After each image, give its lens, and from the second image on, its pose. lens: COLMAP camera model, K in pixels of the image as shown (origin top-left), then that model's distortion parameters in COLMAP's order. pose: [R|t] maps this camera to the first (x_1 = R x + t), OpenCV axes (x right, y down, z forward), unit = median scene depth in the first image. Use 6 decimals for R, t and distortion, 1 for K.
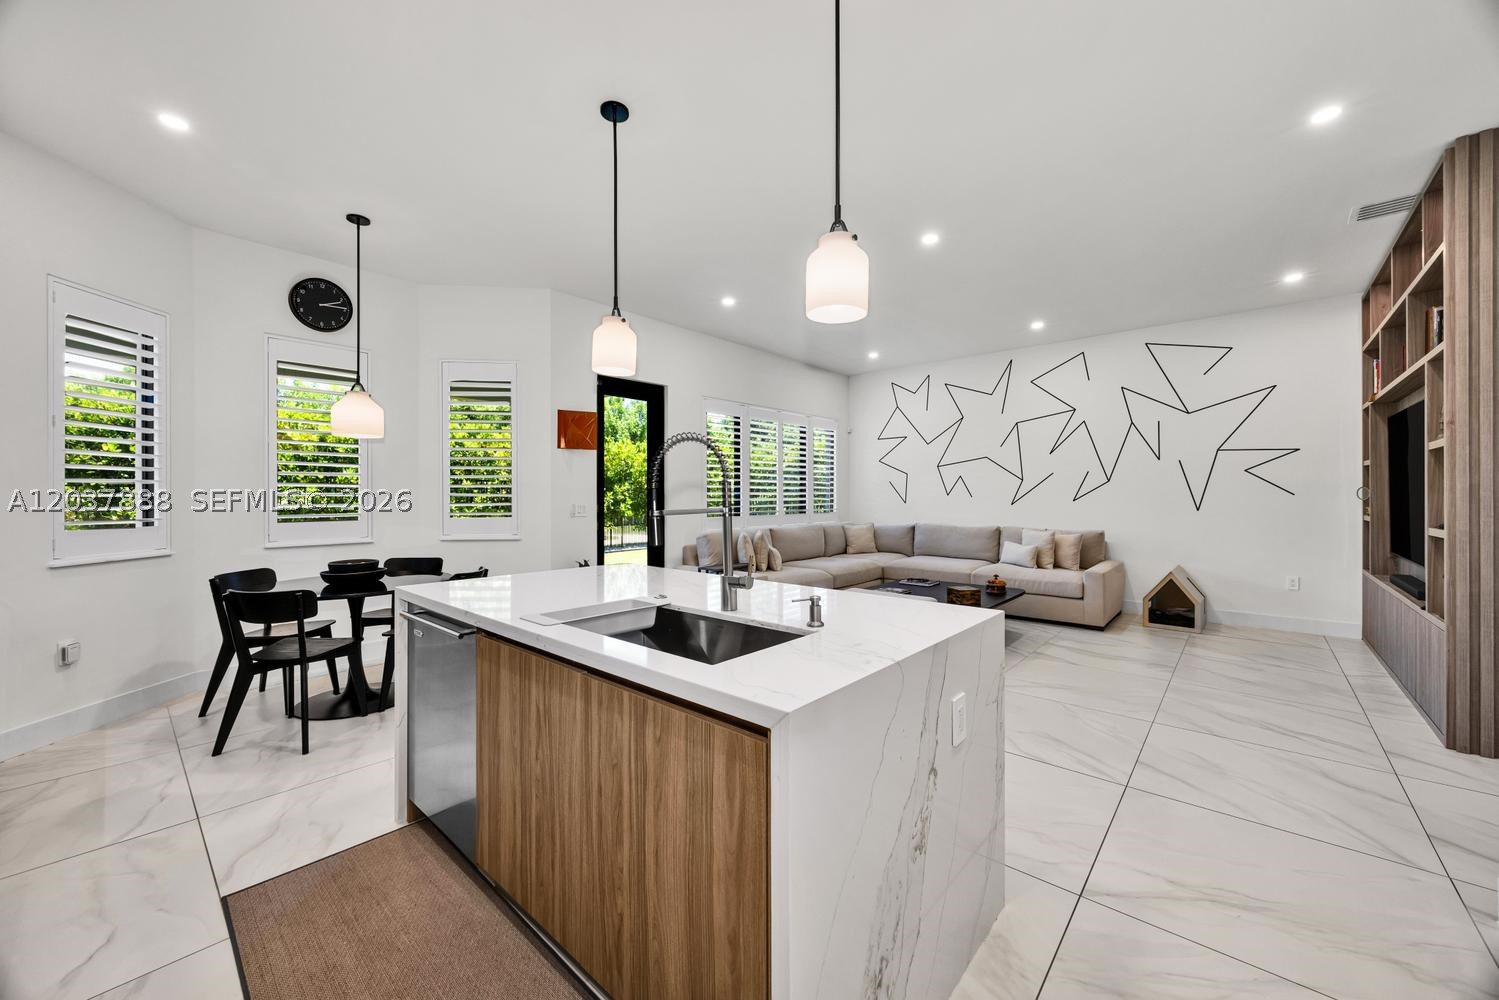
lens RADIAL K [[566.2, 0, 748.9], [0, 566.2, 498.2], [0, 0, 1]] dist [0.000286, 0.000089]
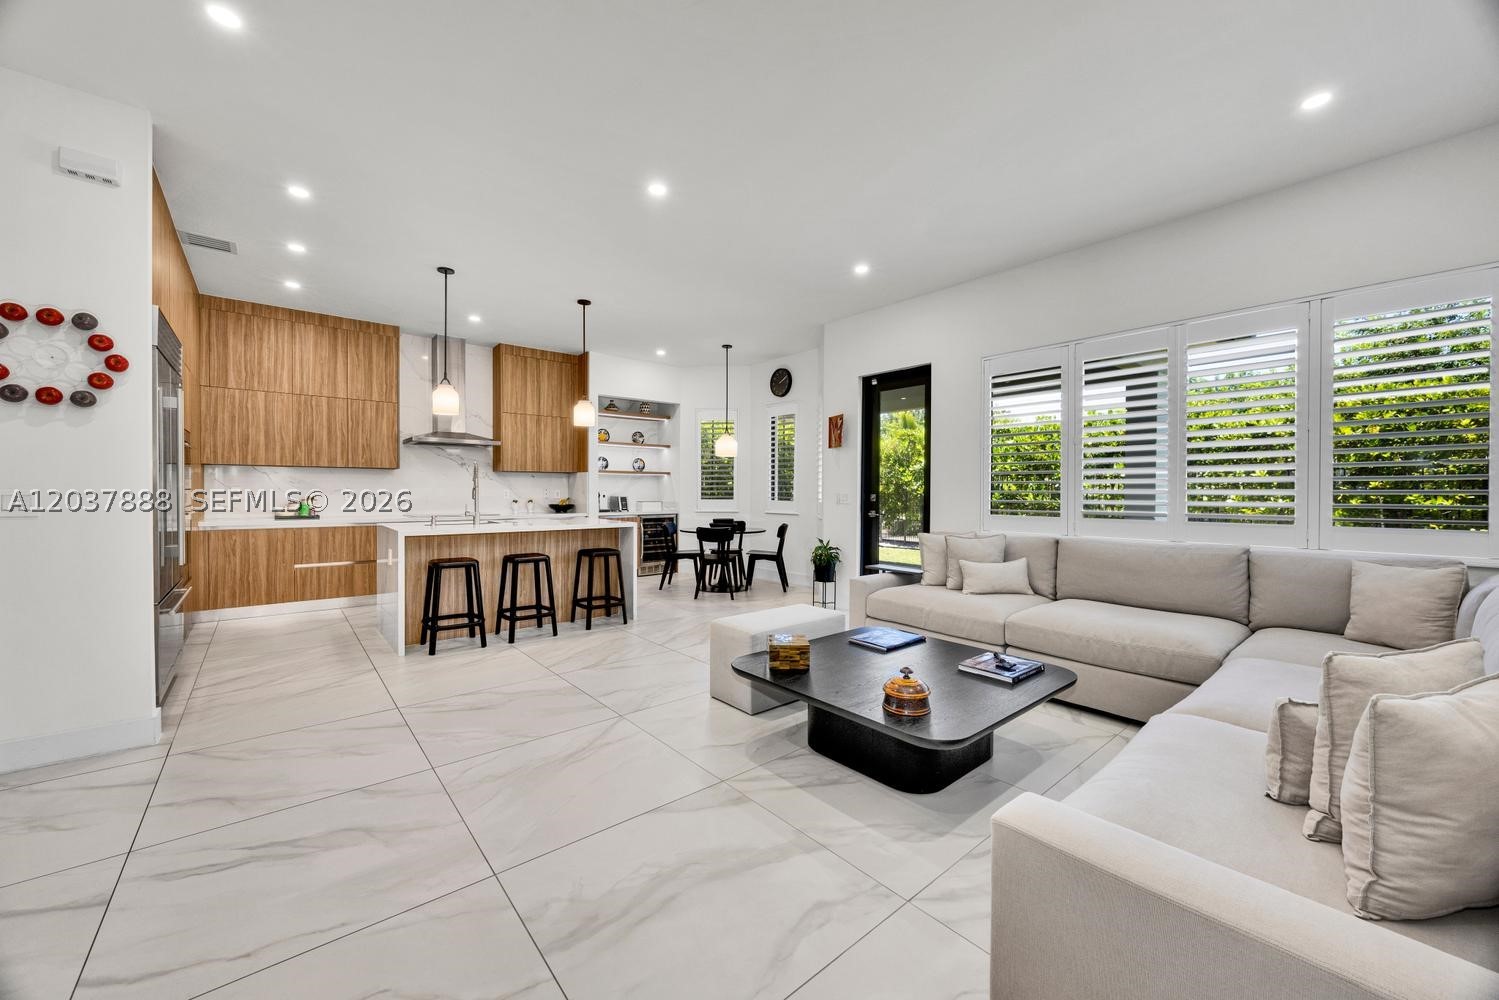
lens RADIAL K [[566.2, 0, 751.6], [0, 566.2, 497.0], [0, 0, 1]] dist [0.000286, 0.000089]
pose [[-0.144744, 0.011550, -0.989402, 0.860594], [-0.007978, 0.999886, 0.012840, 0.003841], [0.989437, 0.009752, -0.144635, 0.936865]]
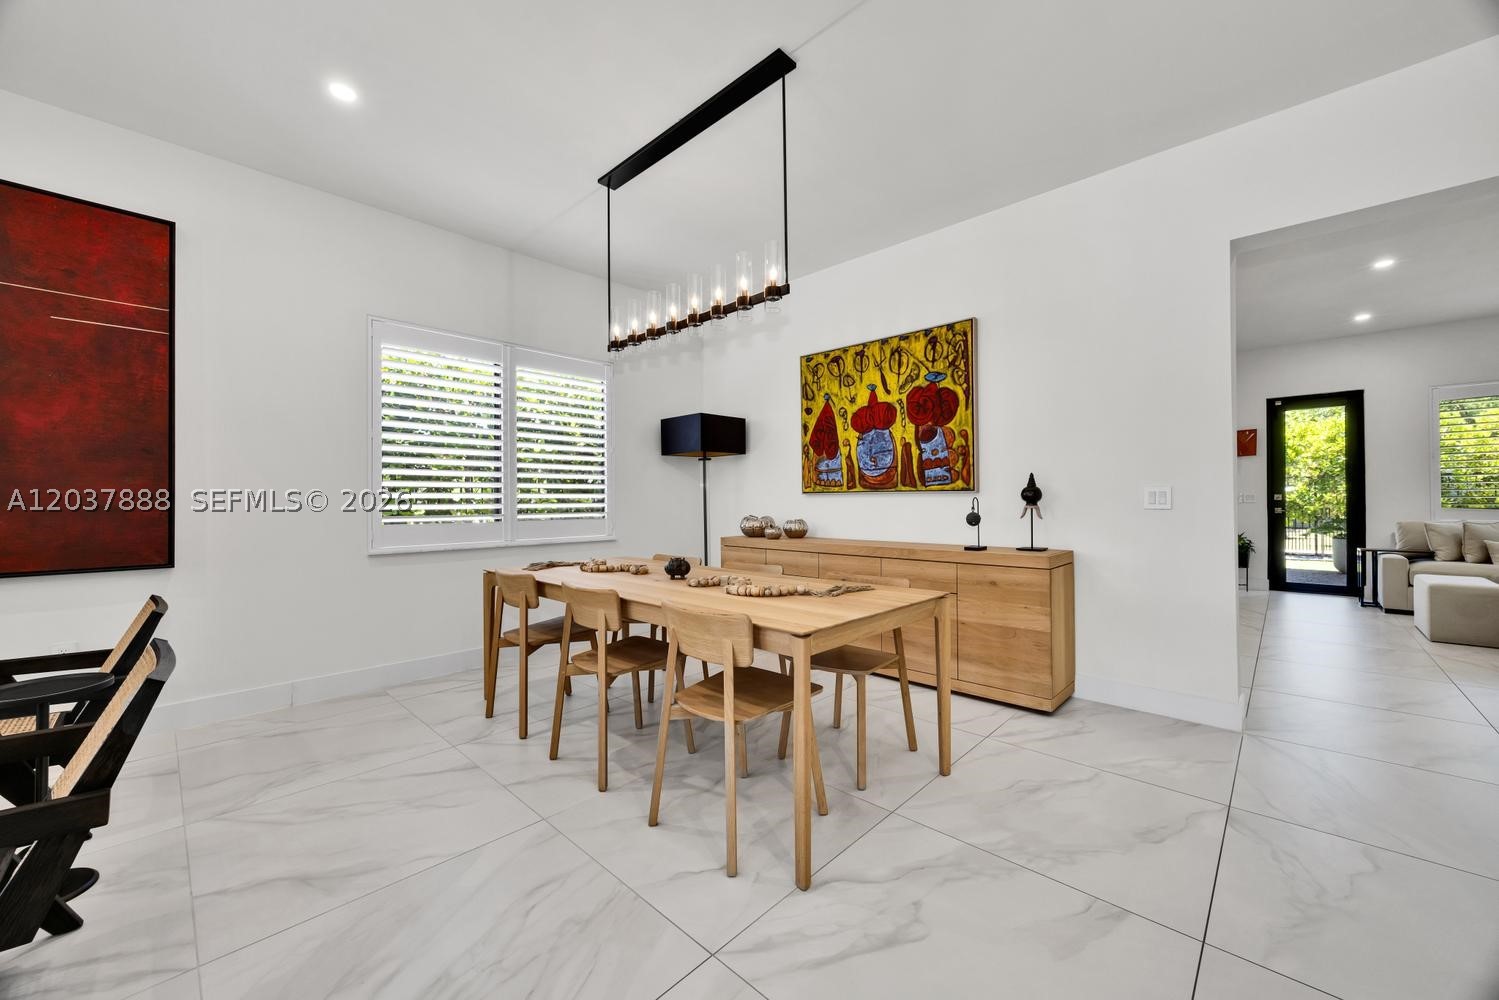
lens RADIAL K [[578.0, 0, 746.3], [0, 578.0, 504.2], [0, 0, 1]] dist [-0.000119, -0.000592]
pose [[-0.042809, 0.005831, -0.999066, 1.167562], [0.006006, 0.999966, 0.005579, 0.019210], [0.999065, -0.005761, -0.042842, -0.199948]]
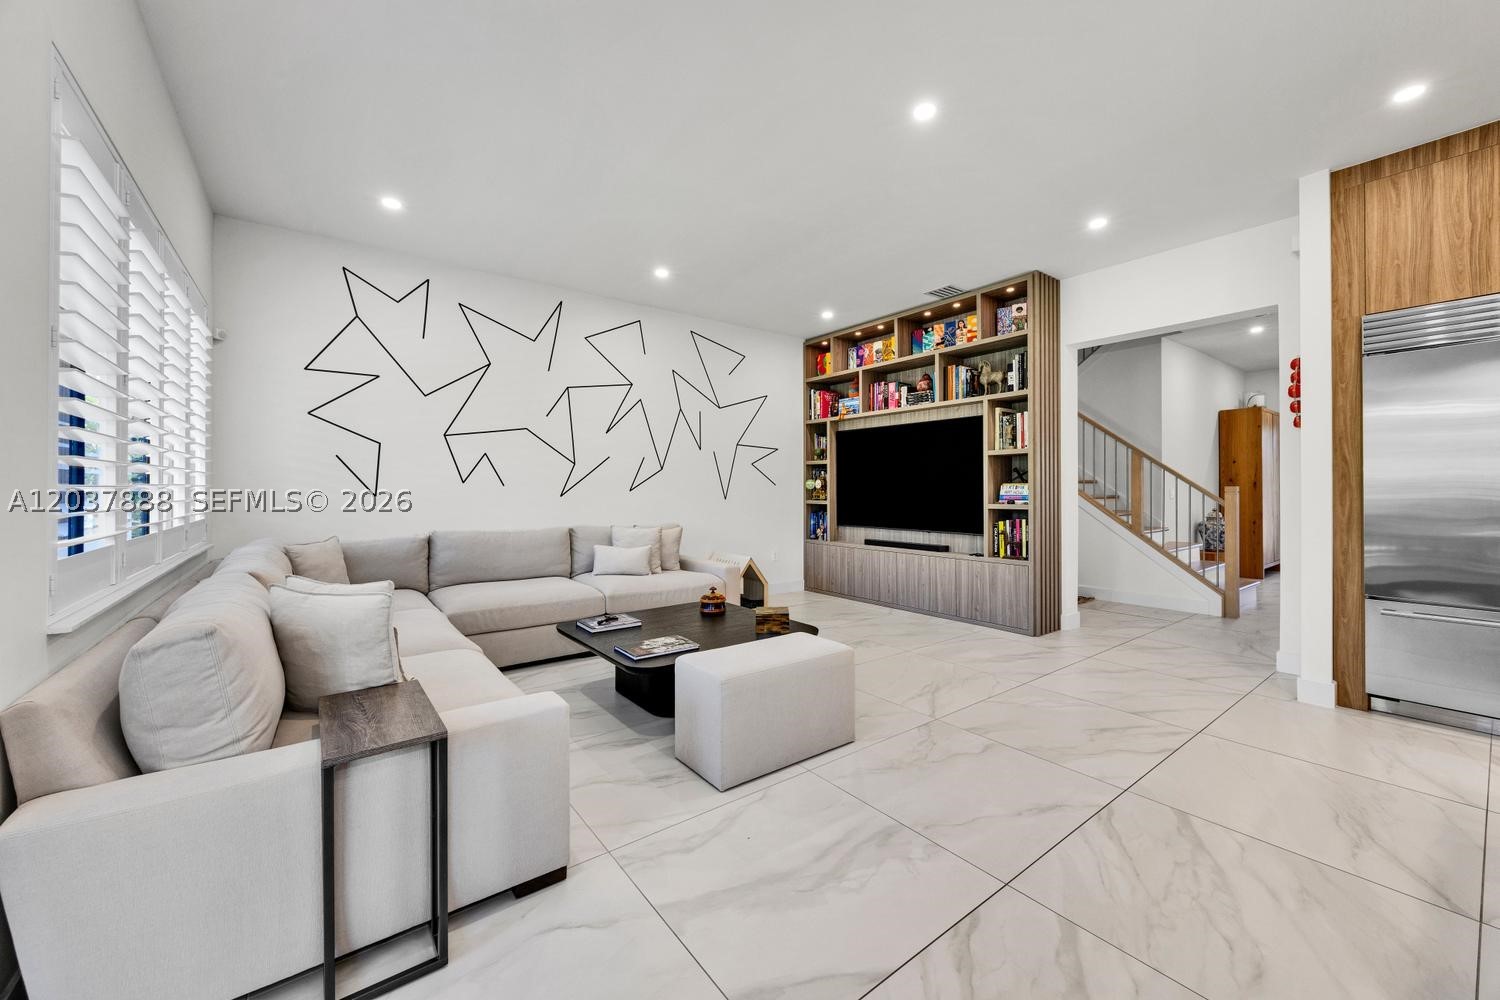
lens RADIAL K [[578.4, 0, 774.4], [0, 578.4, 487.7], [0, 0, 1]] dist [-0.000119, -0.000592]
pose [[0.178788, 0.005765, 0.983871, -0.302699], [0.005585, 0.999961, -0.006875, 0.008546], [-0.983872, 0.006724, 0.178749, 0.775697]]
